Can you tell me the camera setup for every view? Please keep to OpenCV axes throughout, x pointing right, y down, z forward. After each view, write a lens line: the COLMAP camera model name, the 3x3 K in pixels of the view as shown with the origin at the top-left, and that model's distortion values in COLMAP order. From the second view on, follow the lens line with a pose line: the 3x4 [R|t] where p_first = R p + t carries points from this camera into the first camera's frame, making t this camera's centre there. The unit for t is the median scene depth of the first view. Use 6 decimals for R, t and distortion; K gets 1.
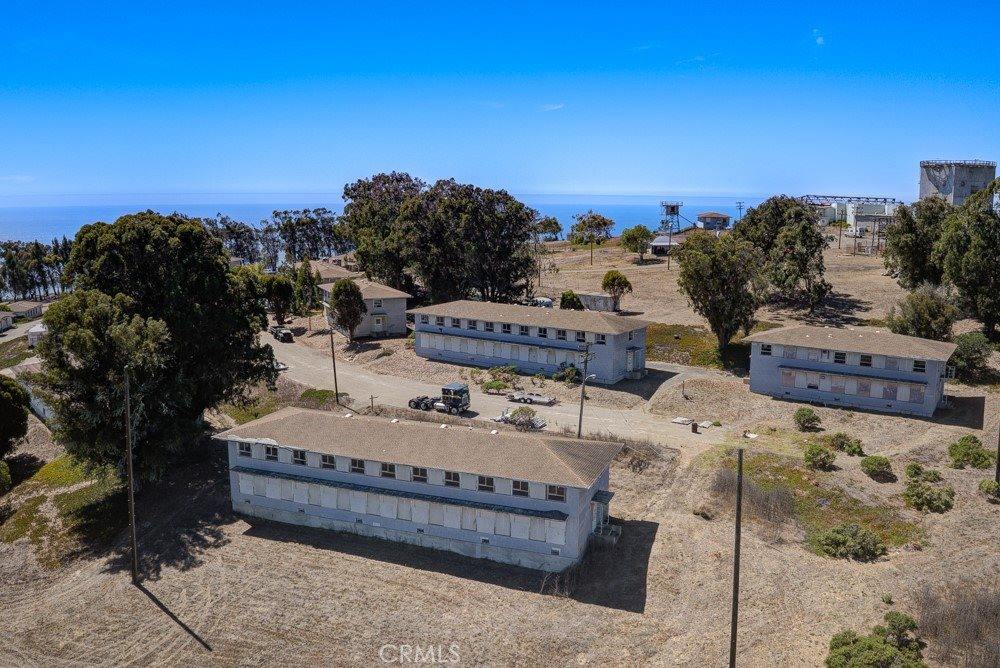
lens RADIAL K [[830.5, 0, 498.5], [0, 830.5, 333.1], [0, 0, 1]] dist [-0.095634, -0.033520]
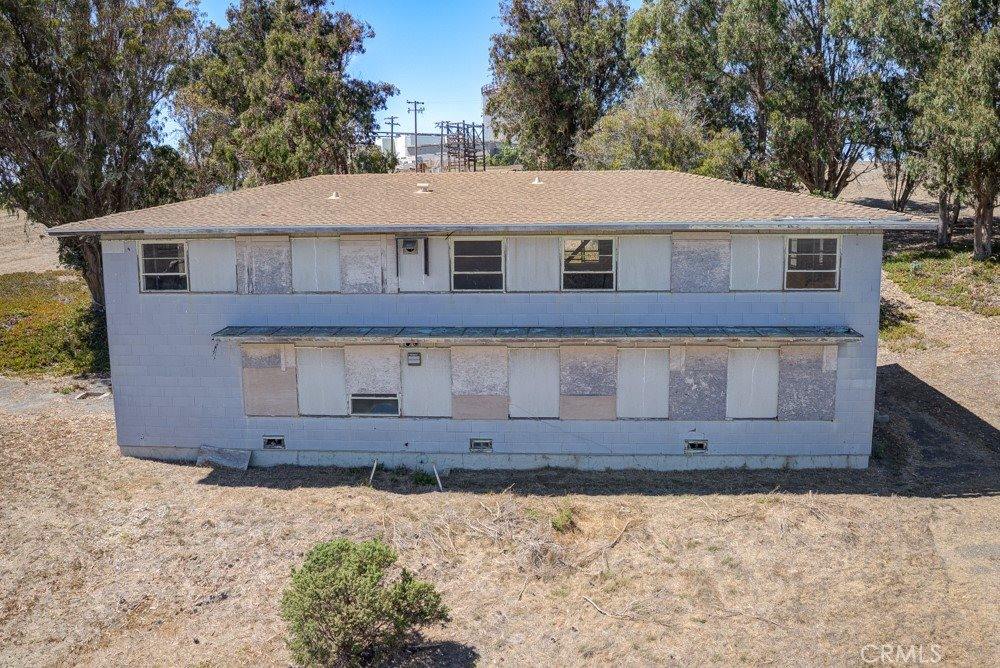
lens RADIAL K [[830.5, 0, 500.9], [0, 830.5, 334.2], [0, 0, 1]] dist [-0.095634, -0.033520]
pose [[0.860035, -0.088985, 0.502416, 0.306585], [0.095277, 0.995363, 0.013197, 0.047557], [-0.501261, 0.036519, 0.864525, 0.798555]]
